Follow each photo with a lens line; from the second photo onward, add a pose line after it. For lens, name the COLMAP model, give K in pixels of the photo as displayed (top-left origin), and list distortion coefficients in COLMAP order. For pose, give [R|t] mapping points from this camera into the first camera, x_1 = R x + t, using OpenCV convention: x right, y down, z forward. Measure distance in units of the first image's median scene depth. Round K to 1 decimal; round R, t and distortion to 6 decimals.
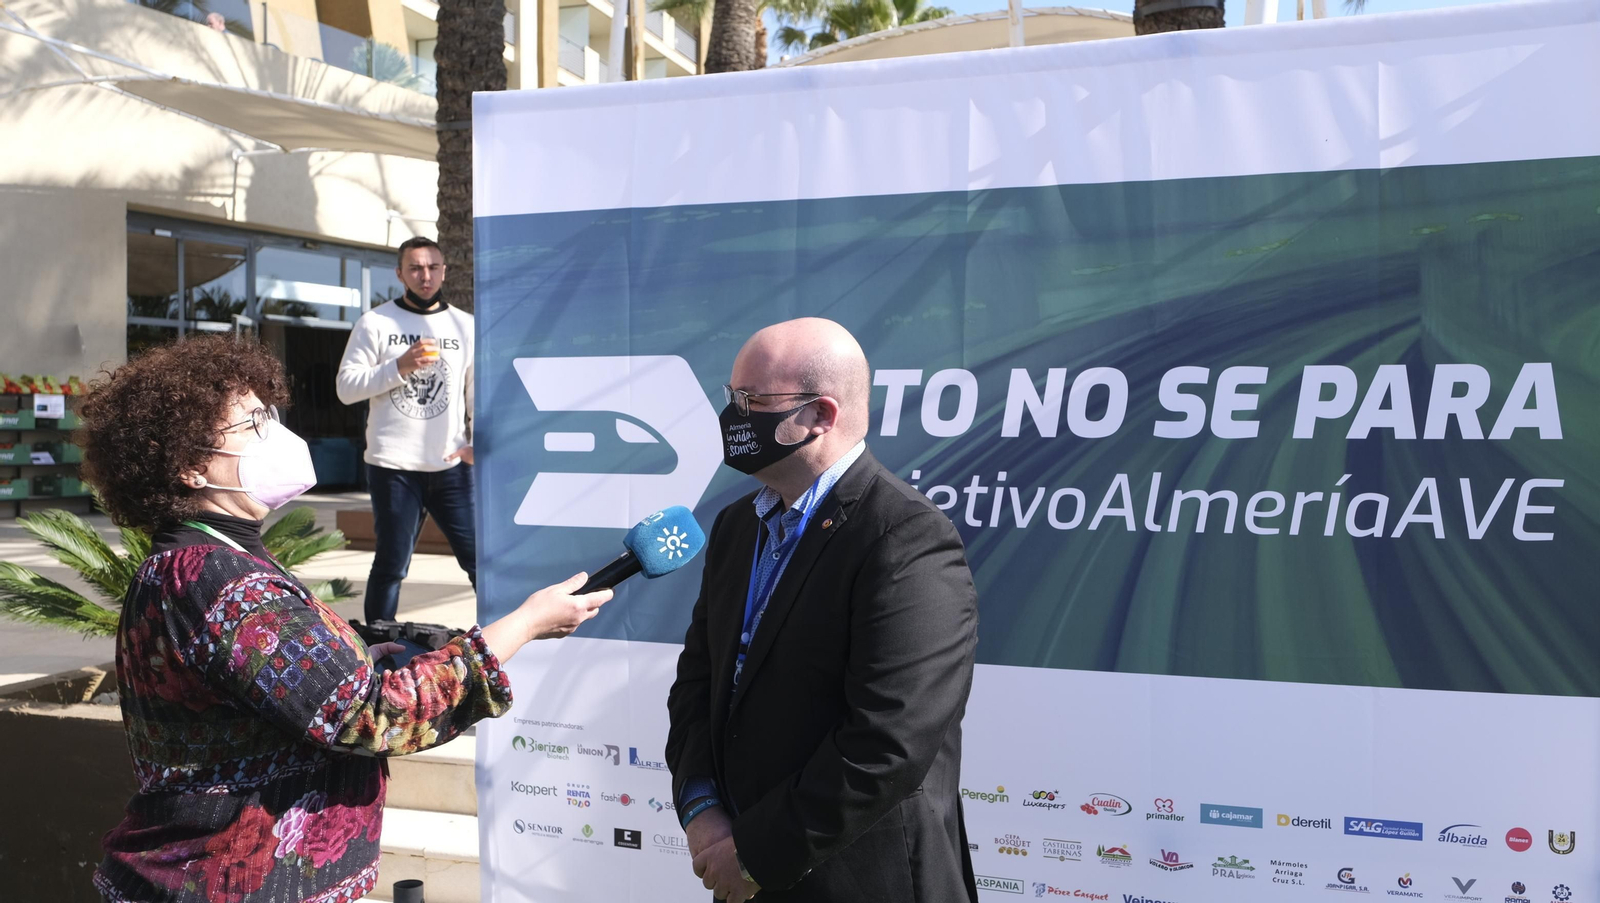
lens RADIAL K [[1390.5, 0, 798.6], [0, 1390.5, 449.2], [0, 0, 1]] dist [-0.041117, 0.025384]
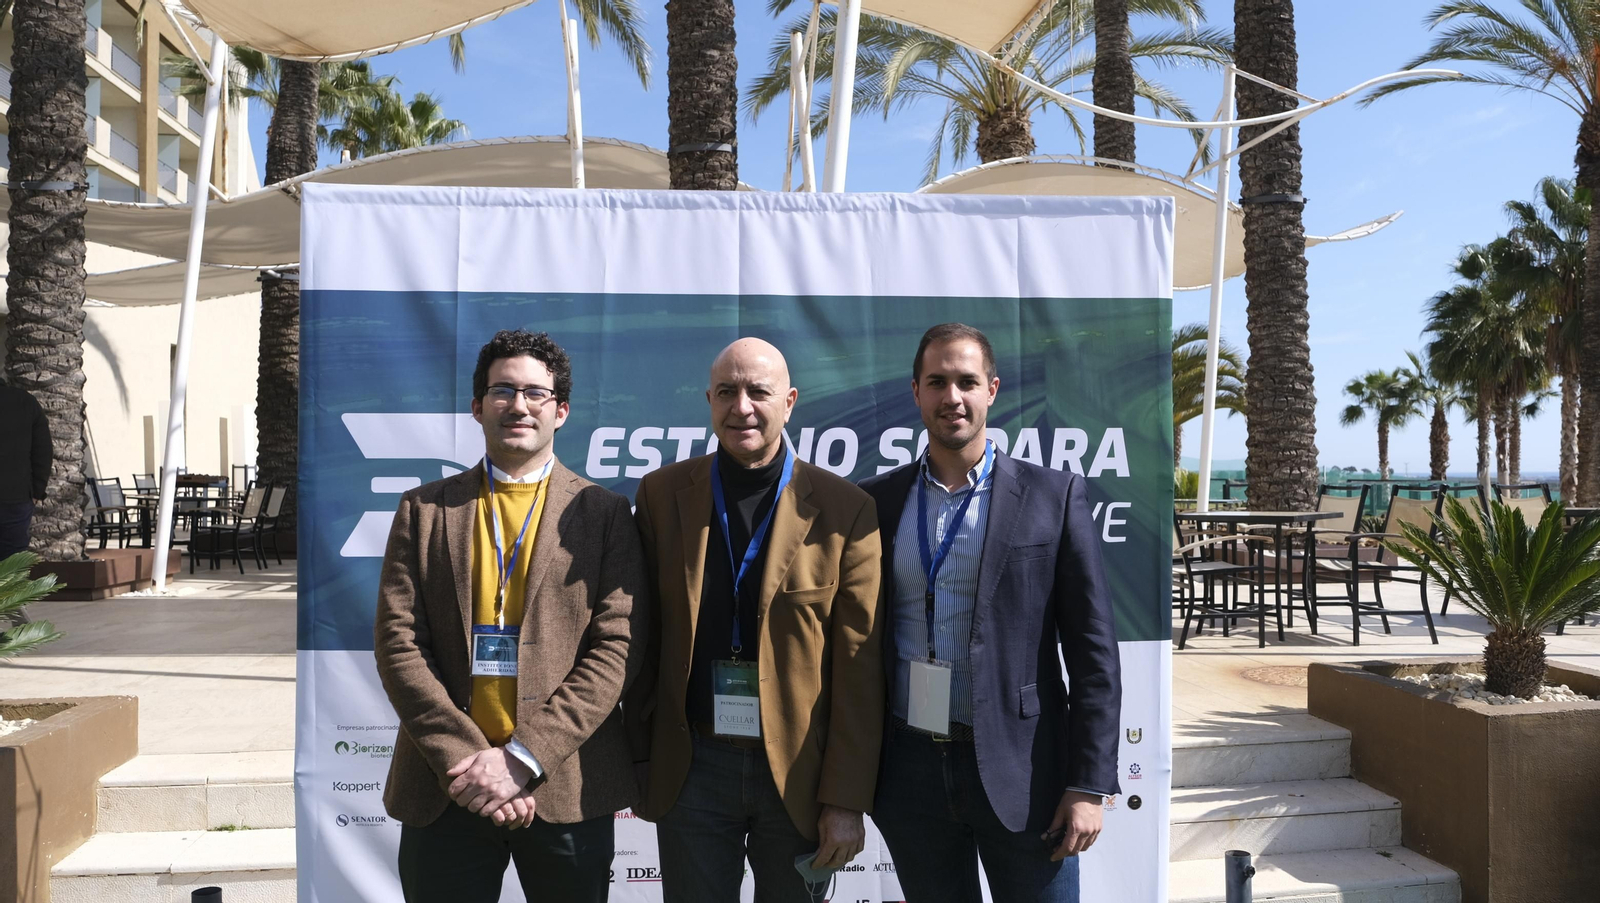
lens RADIAL K [[1153.4, 0, 808.1], [0, 1153.4, 443.1], [0, 0, 1]] dist [-0.037791, 0.016389]
pose [[0.910911, 0.006967, 0.412545, -0.277683], [0.011115, 0.999080, -0.041415, 0.004047], [-0.412454, 0.042310, 0.909995, -0.037813]]
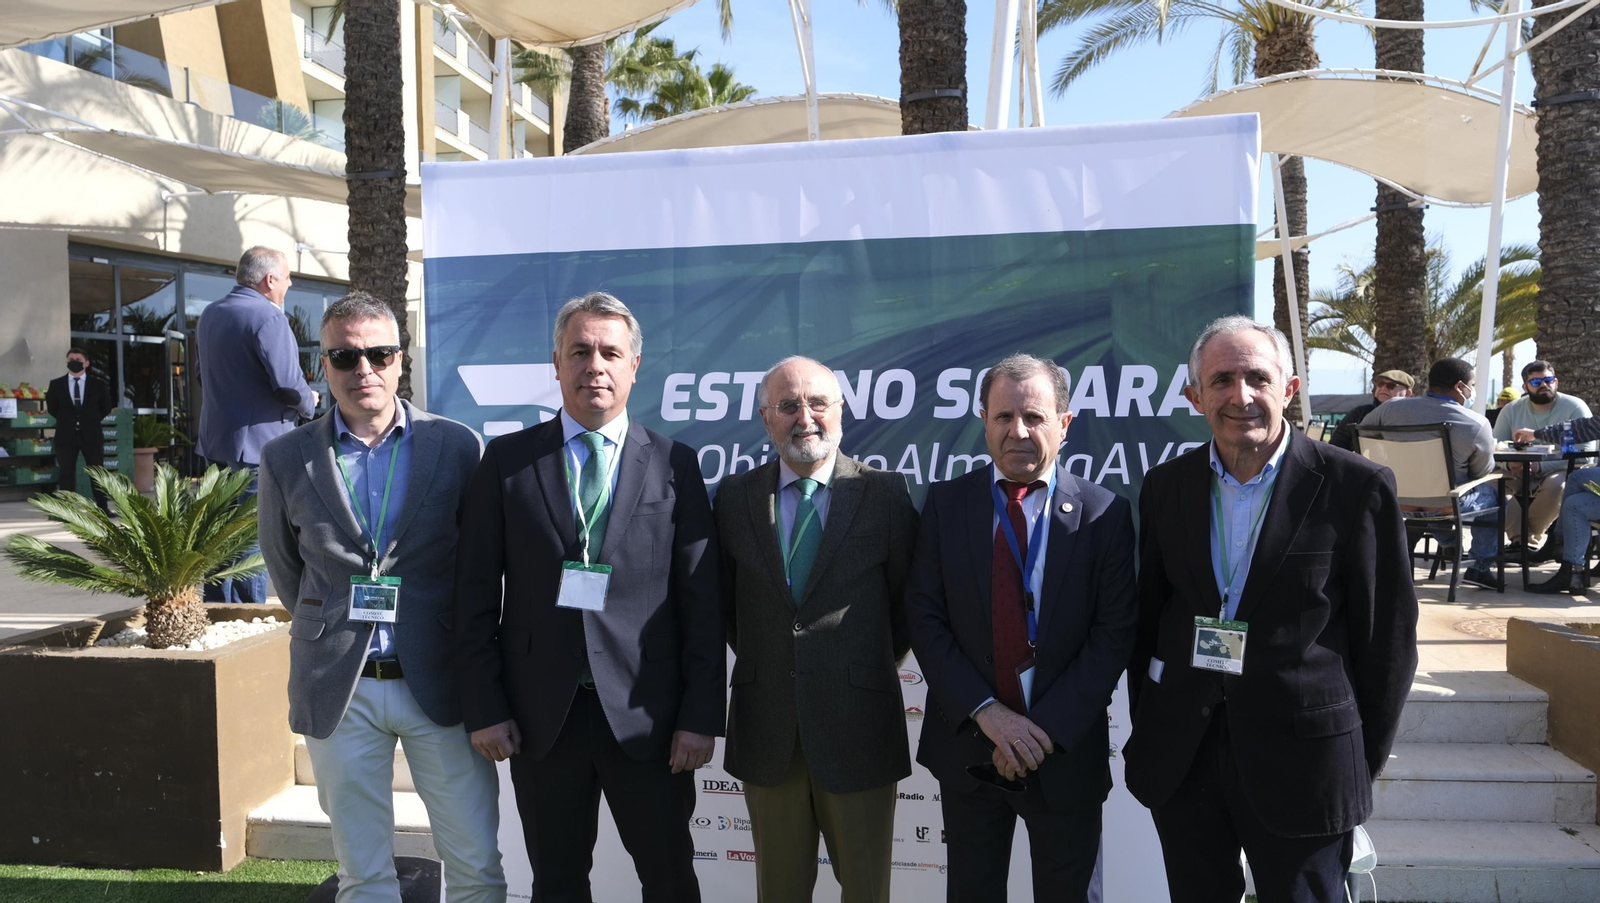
lens RADIAL K [[1098.7, 0, 800.5], [0, 1098.7, 447.4], [0, 0, 1]] dist [-0.044002, 0.028466]
pose [[0.988720, -0.018720, 0.148599, -0.044329], [0.016754, 0.999755, 0.014470, 0.002650], [-0.148833, -0.011818, 0.988792, -0.087596]]
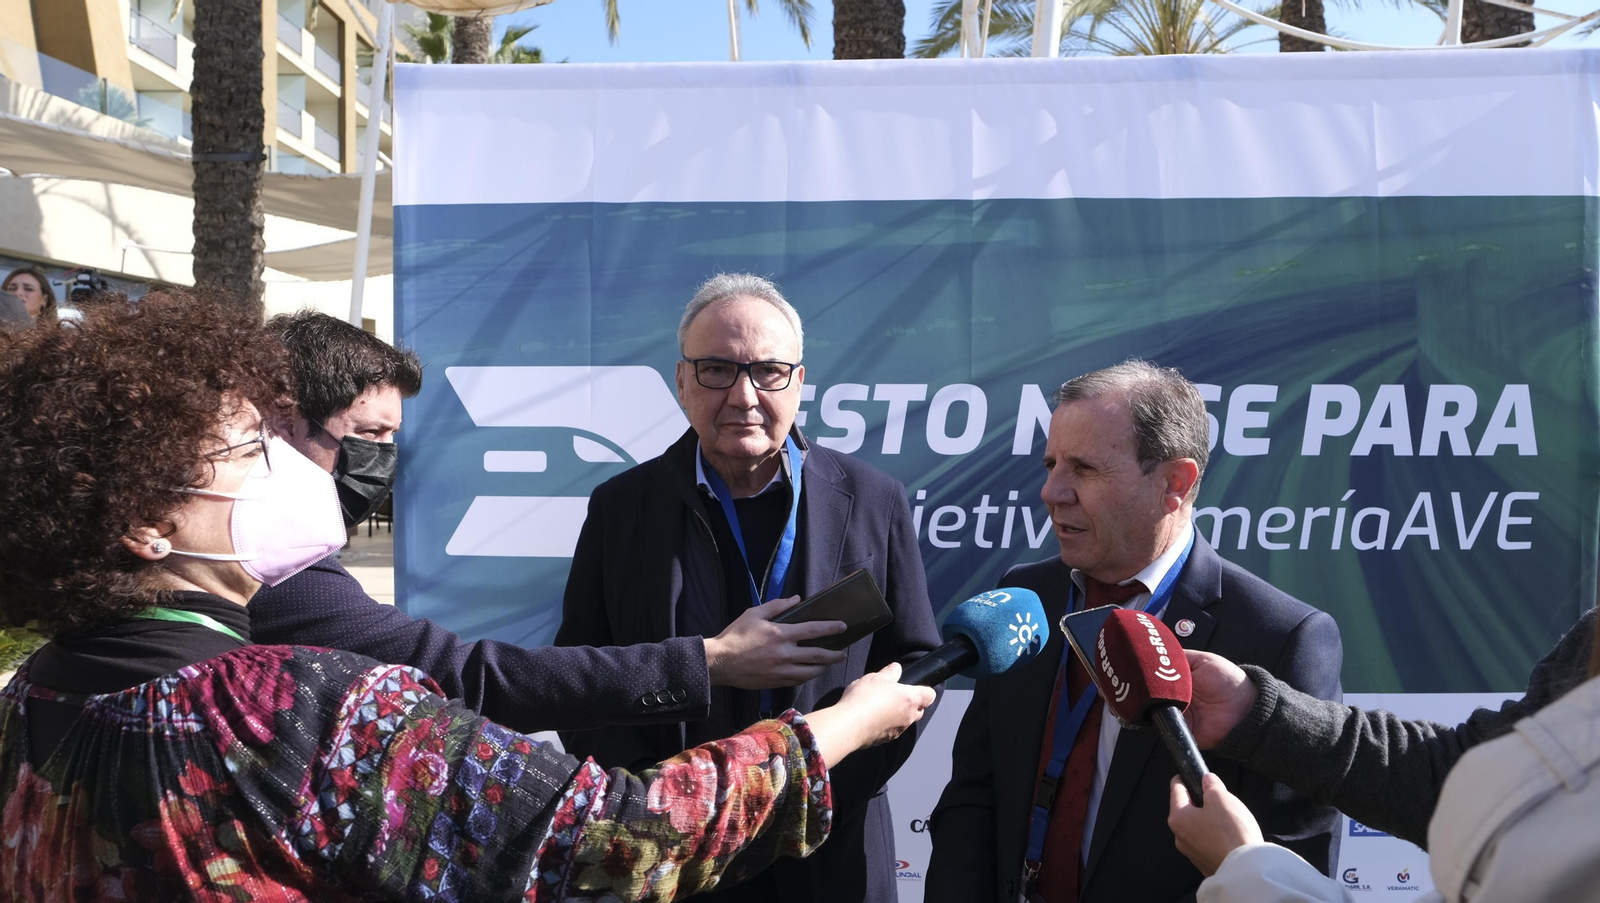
lens RADIAL K [[1098.7, 0, 811.3], [0, 1098.7, 444.8], [0, 0, 1]] dist [-0.044002, 0.028466]
pose [[0.956947, -0.002199, 0.290253, -0.208482], [0.005707, 0.999921, -0.011240, -0.007945], [-0.290206, 0.012413, 0.956884, 0.304547]]
